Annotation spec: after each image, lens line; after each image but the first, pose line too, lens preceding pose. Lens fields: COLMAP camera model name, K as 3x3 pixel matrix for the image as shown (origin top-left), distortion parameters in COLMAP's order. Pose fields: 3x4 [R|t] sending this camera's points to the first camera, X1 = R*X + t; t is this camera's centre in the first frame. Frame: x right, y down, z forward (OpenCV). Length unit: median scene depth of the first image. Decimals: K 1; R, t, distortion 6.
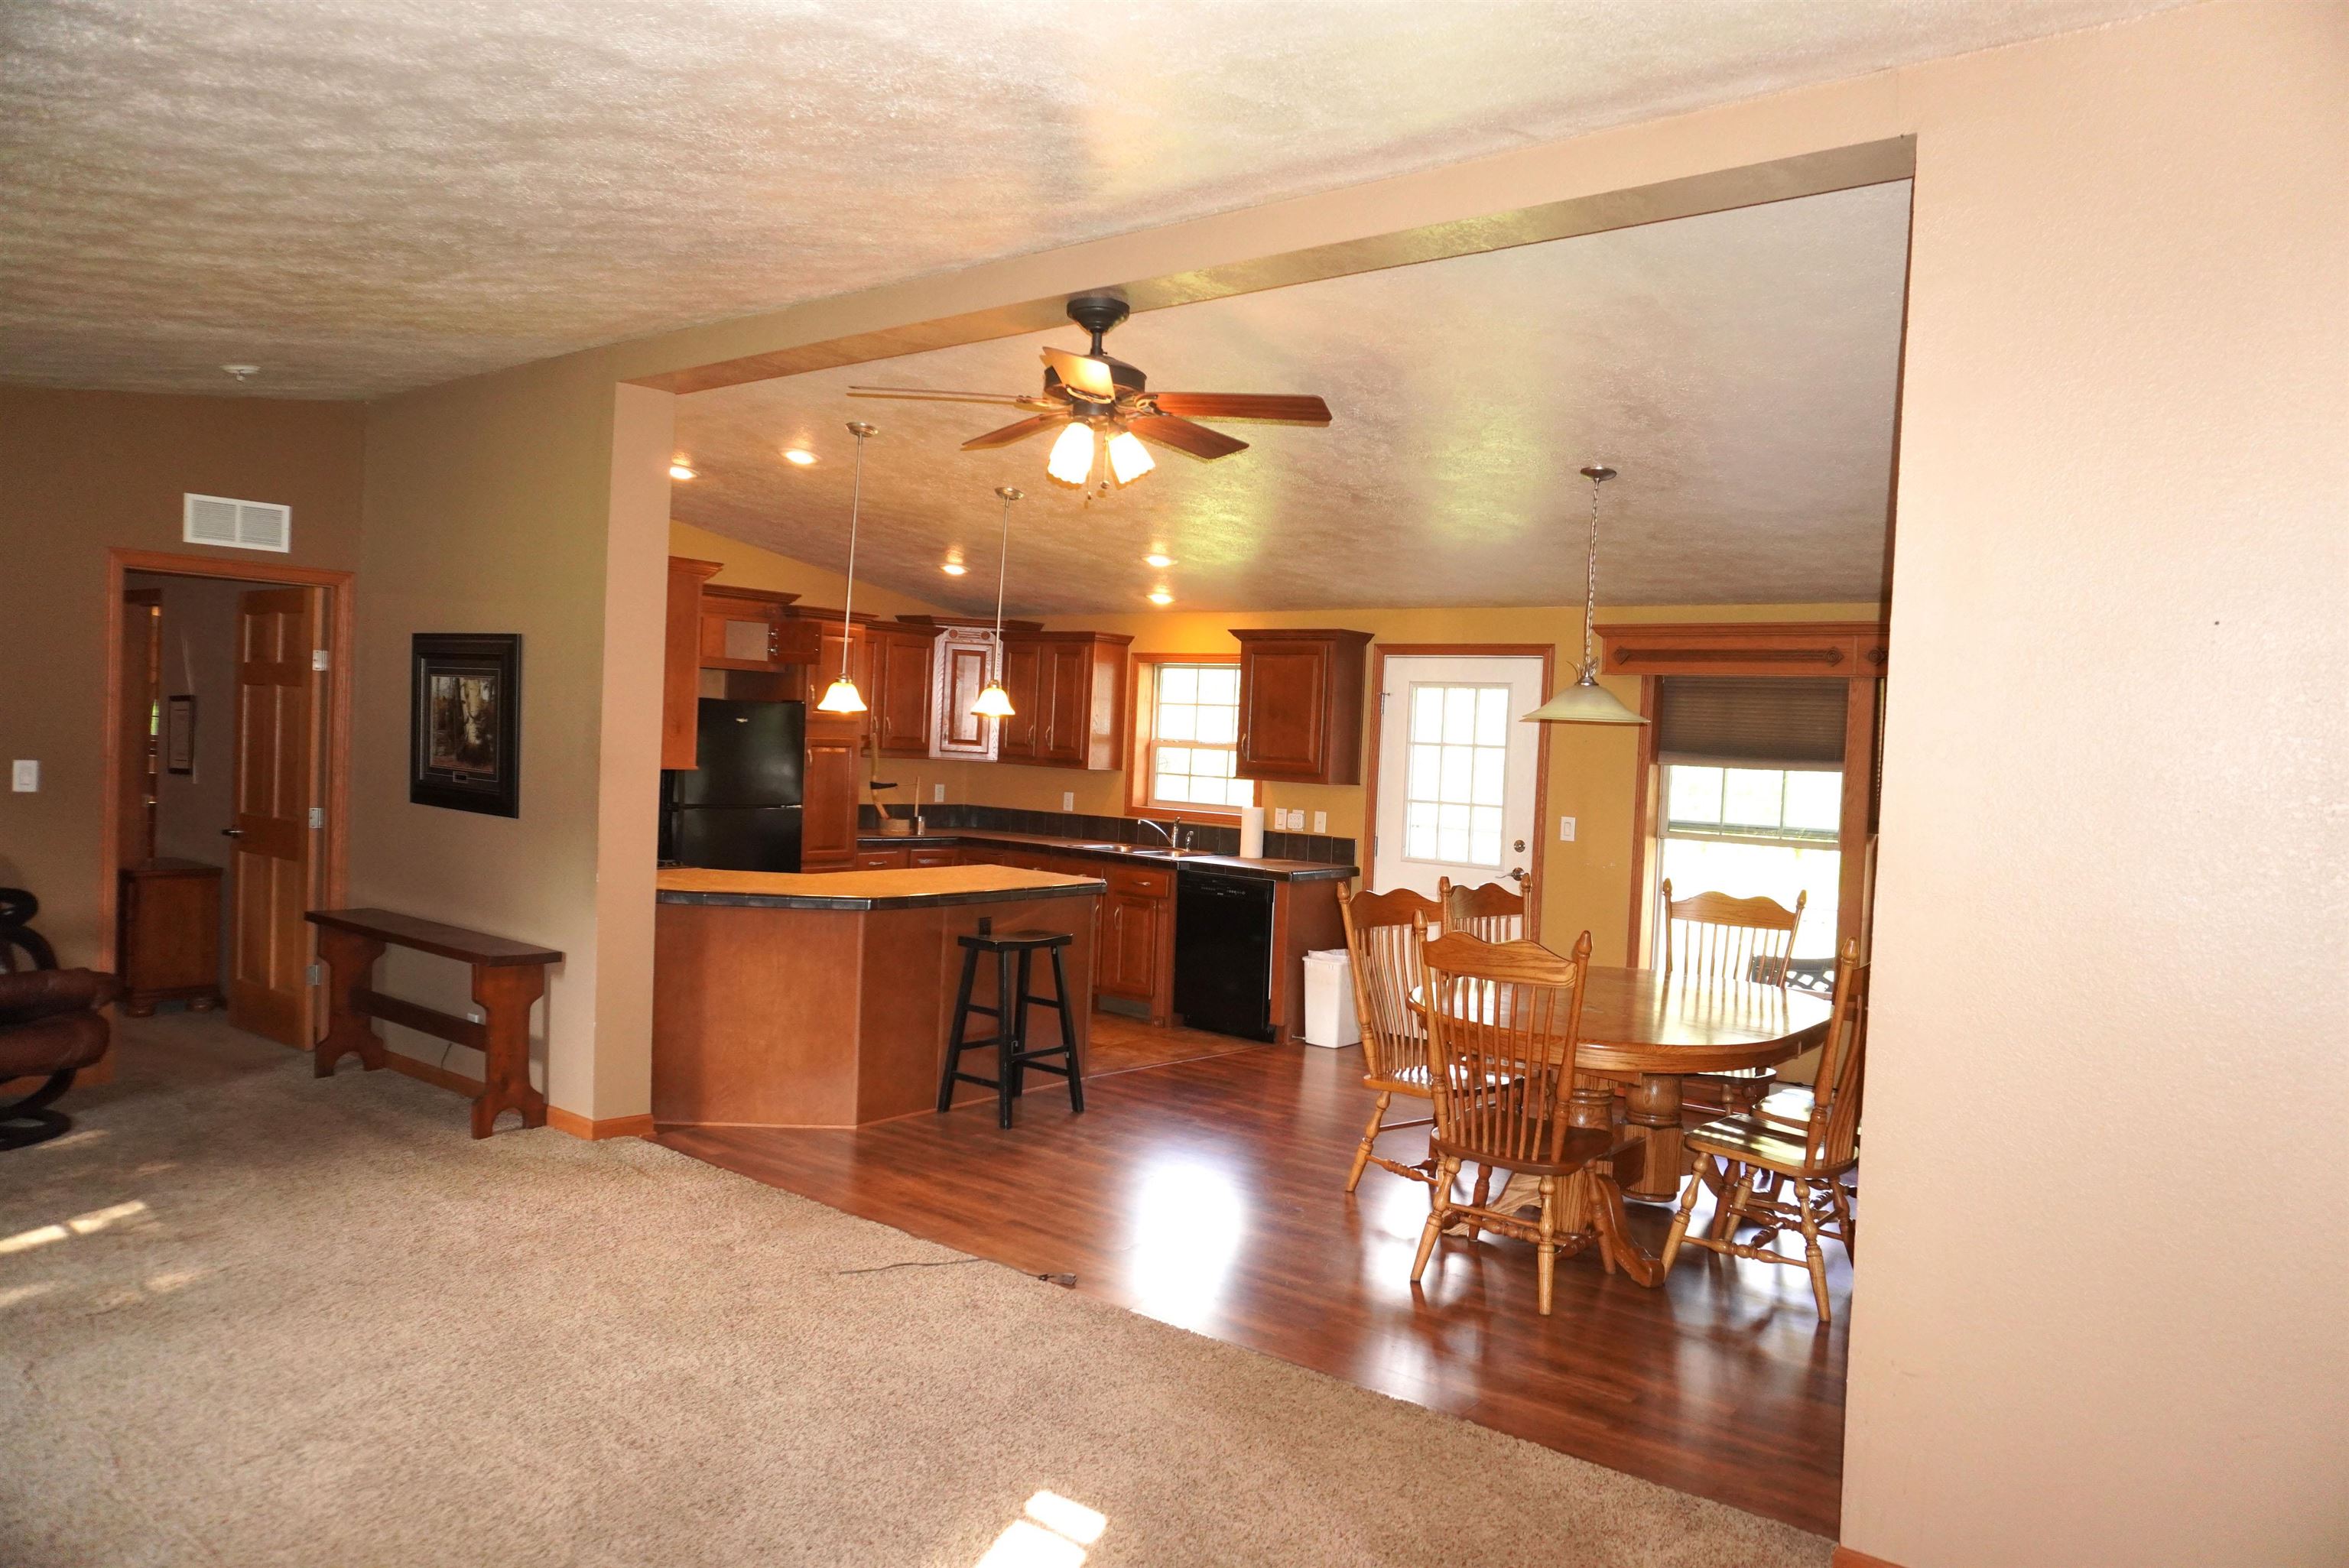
lens RADIAL K [[1565.5, 0, 1190.9], [0, 1565.5, 787.2], [0, 0, 1]] dist [-0.039967, 0.018116]
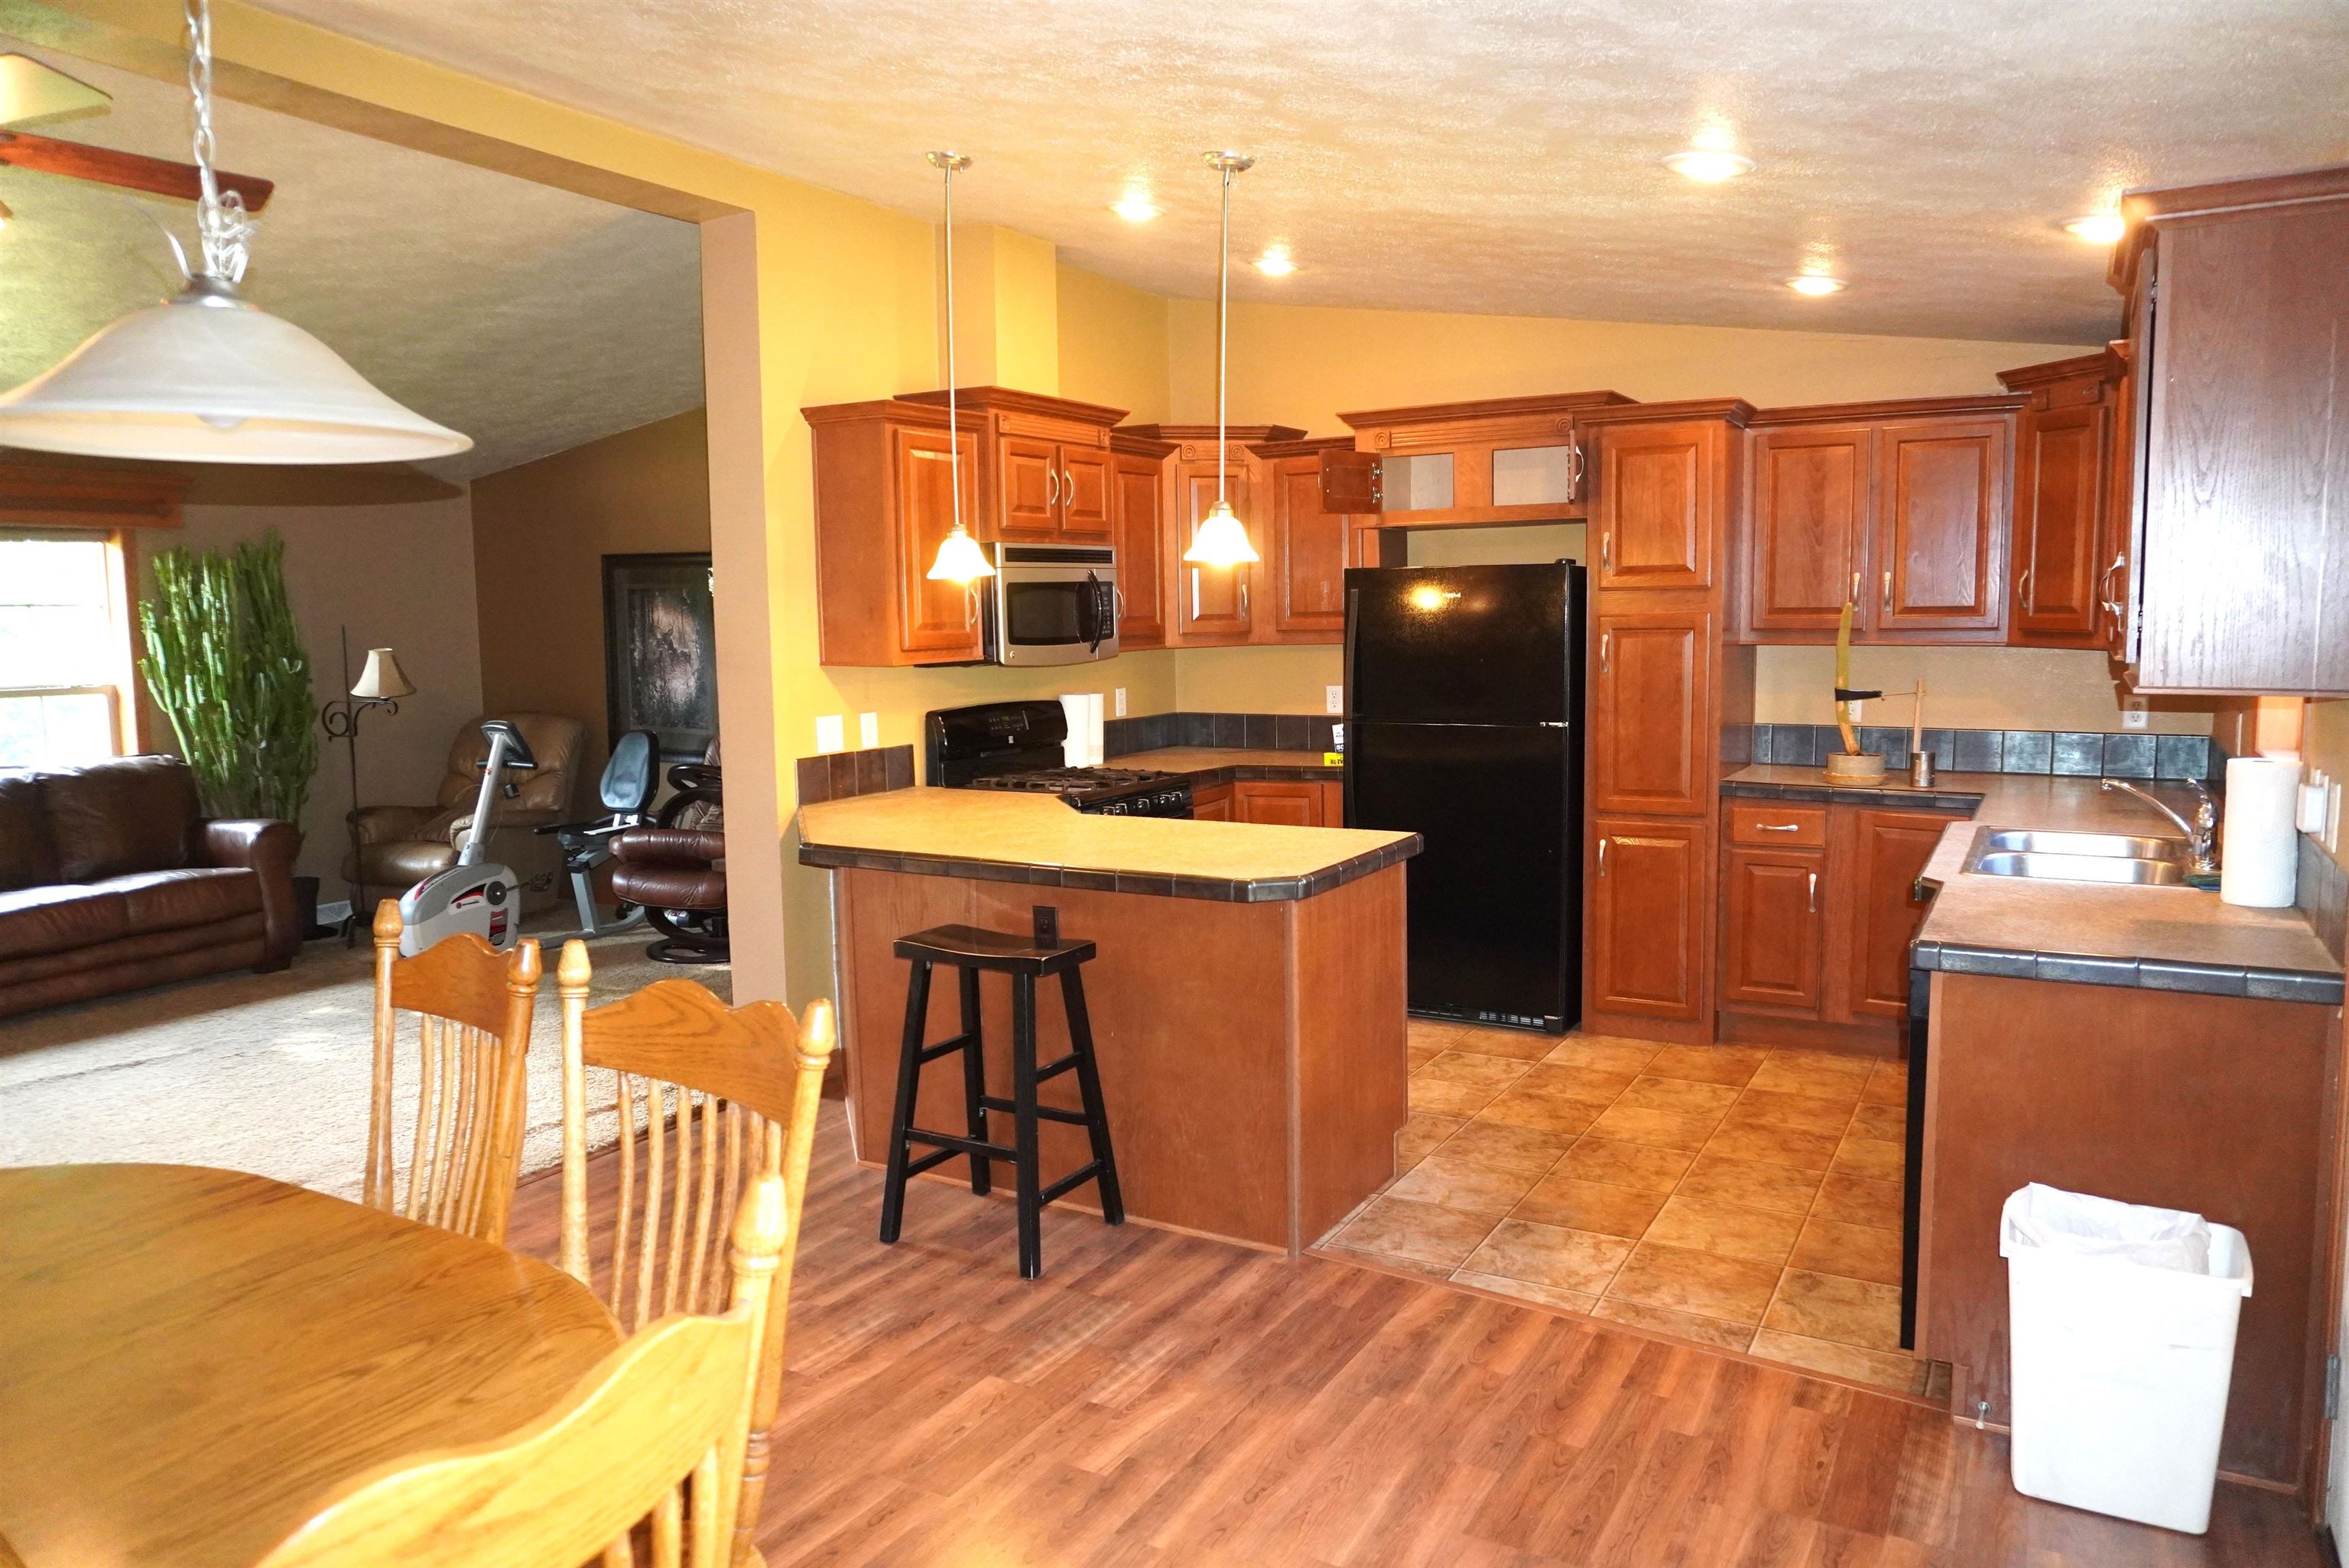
lens RADIAL K [[1565.5, 0, 1189.3], [0, 1565.5, 773.8], [0, 0, 1]] dist [-0.039967, 0.018116]
pose [[0.138748, 0.053104, -0.988903, 0.387147], [-0.009385, 0.998587, 0.052307, 0.000562], [0.990283, 0.002024, 0.139051, 0.799463]]
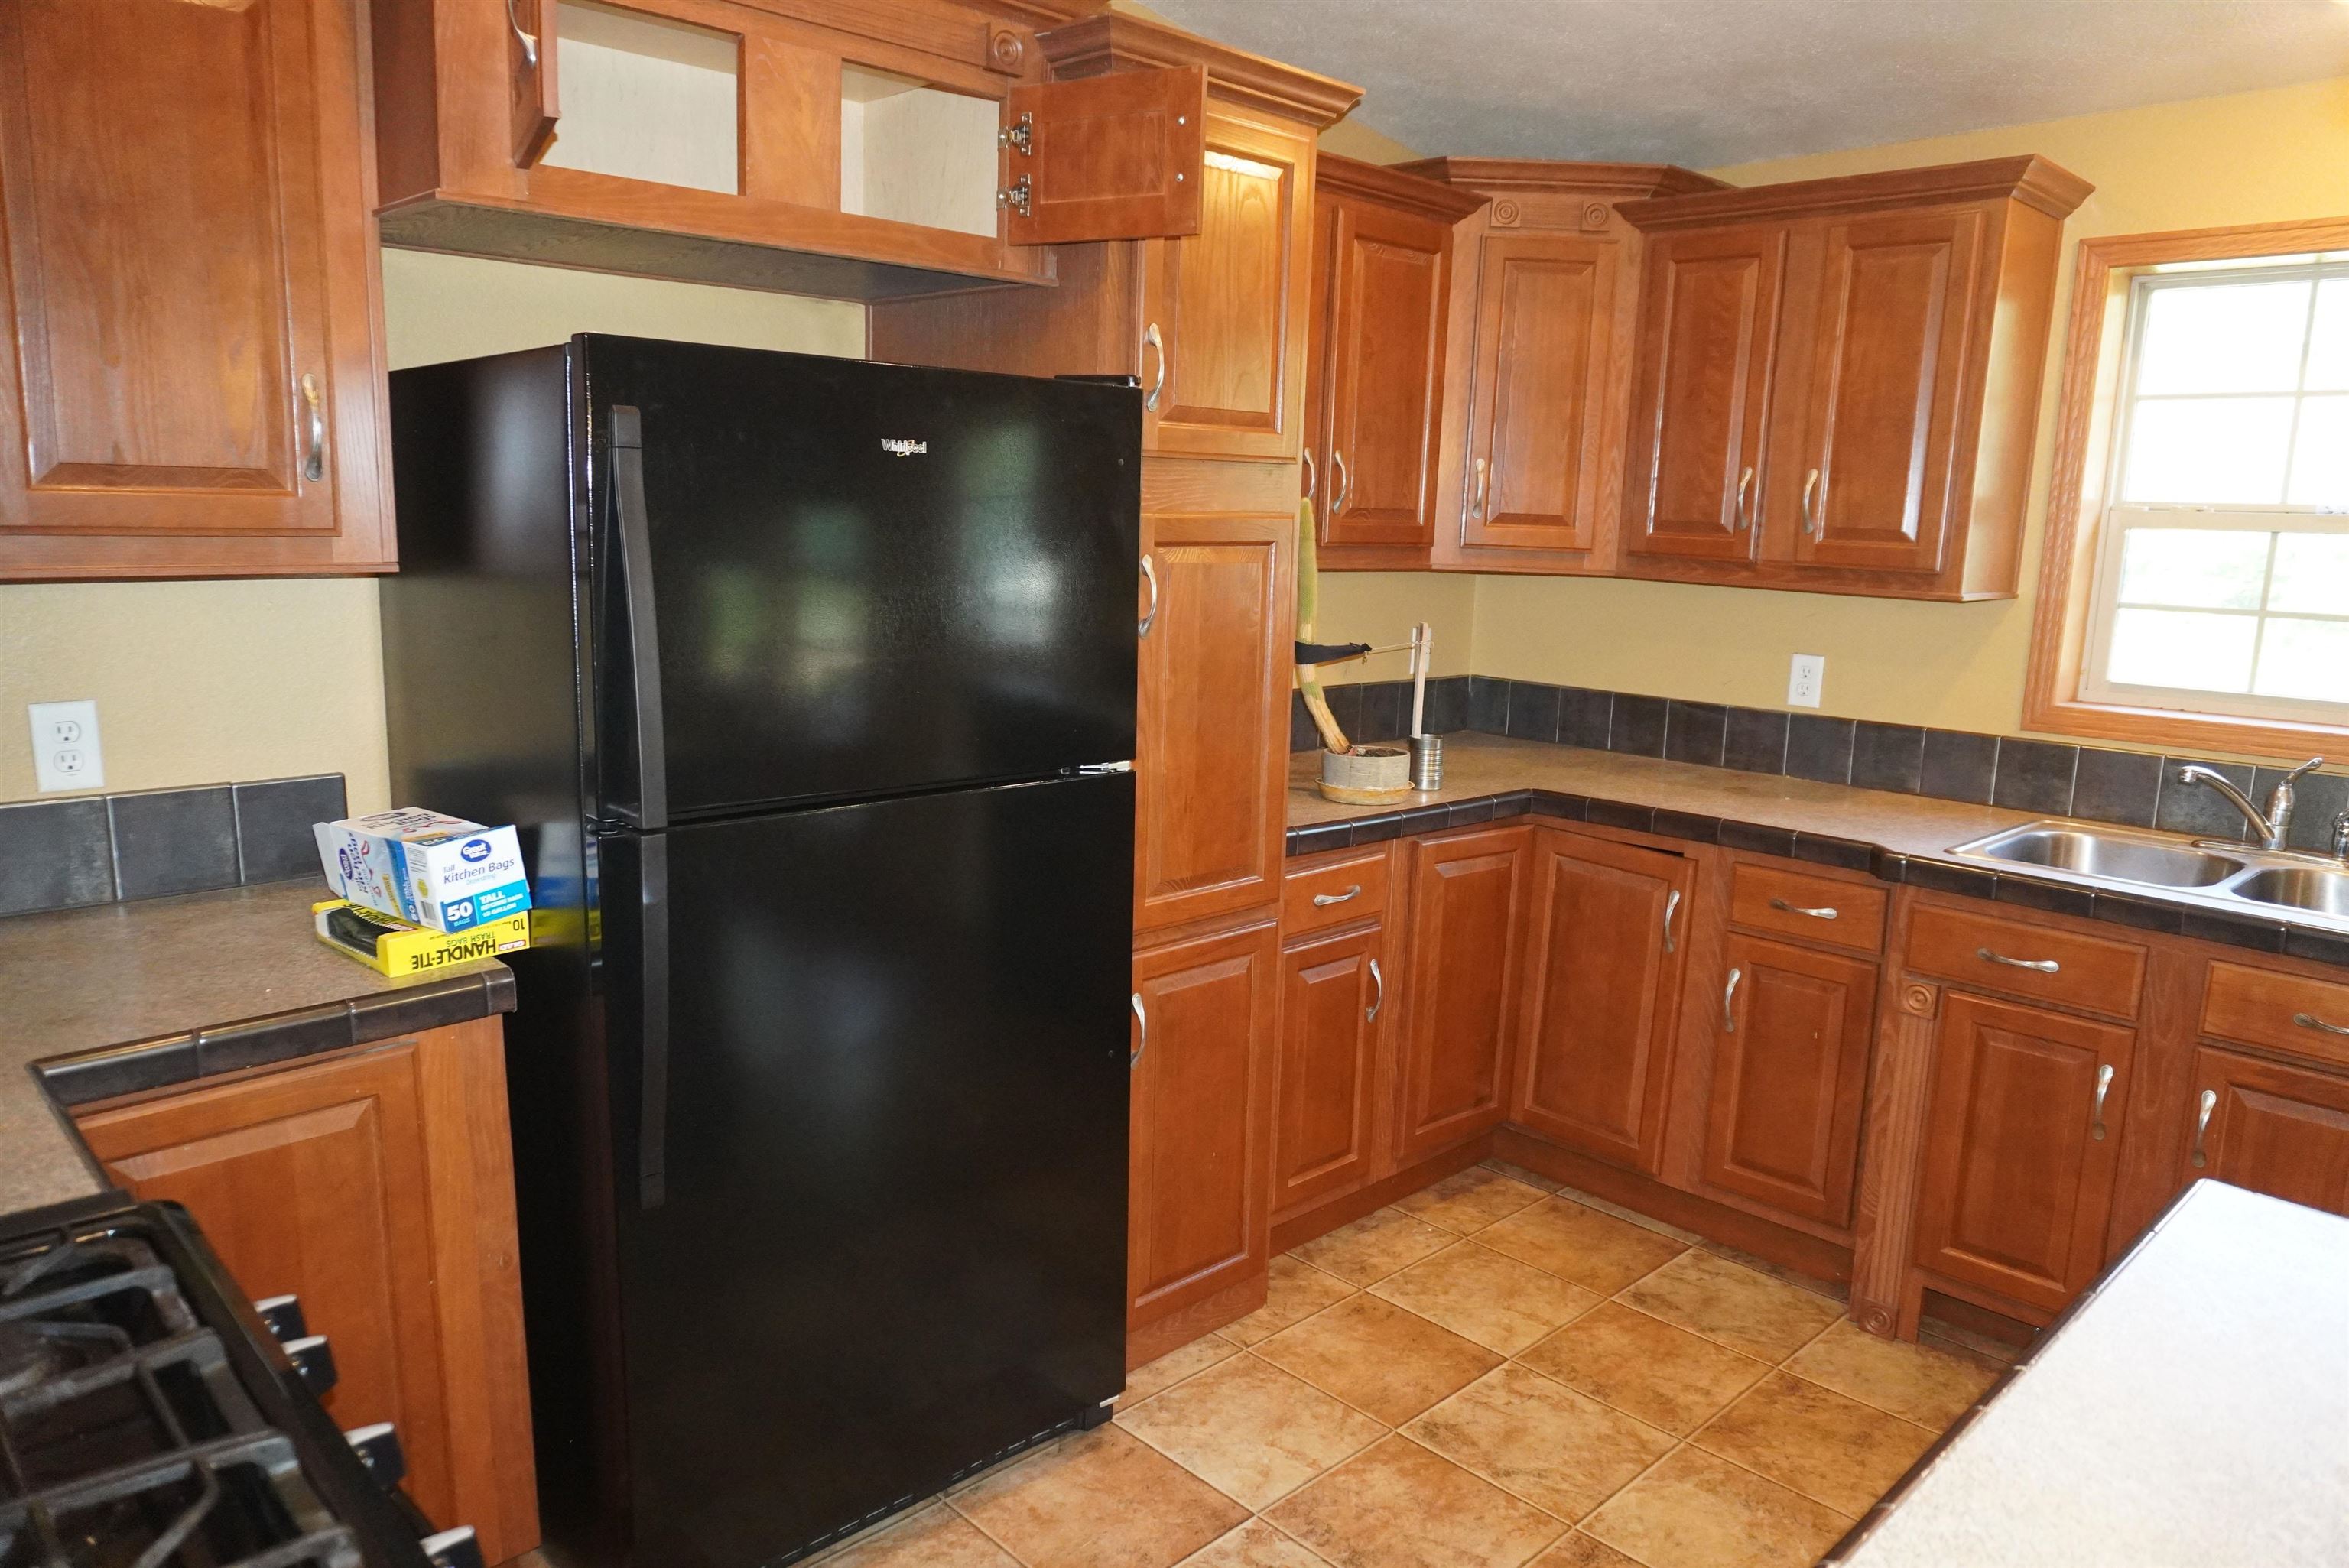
lens RADIAL K [[1565.5, 0, 1181.2], [0, 1565.5, 785.8], [0, 0, 1]] dist [-0.039967, 0.018116]
pose [[0.989465, 0.006182, -0.144642, -0.210522], [0.014004, 0.990316, 0.138125, -0.023403], [0.144095, -0.138695, 0.979796, 0.765483]]
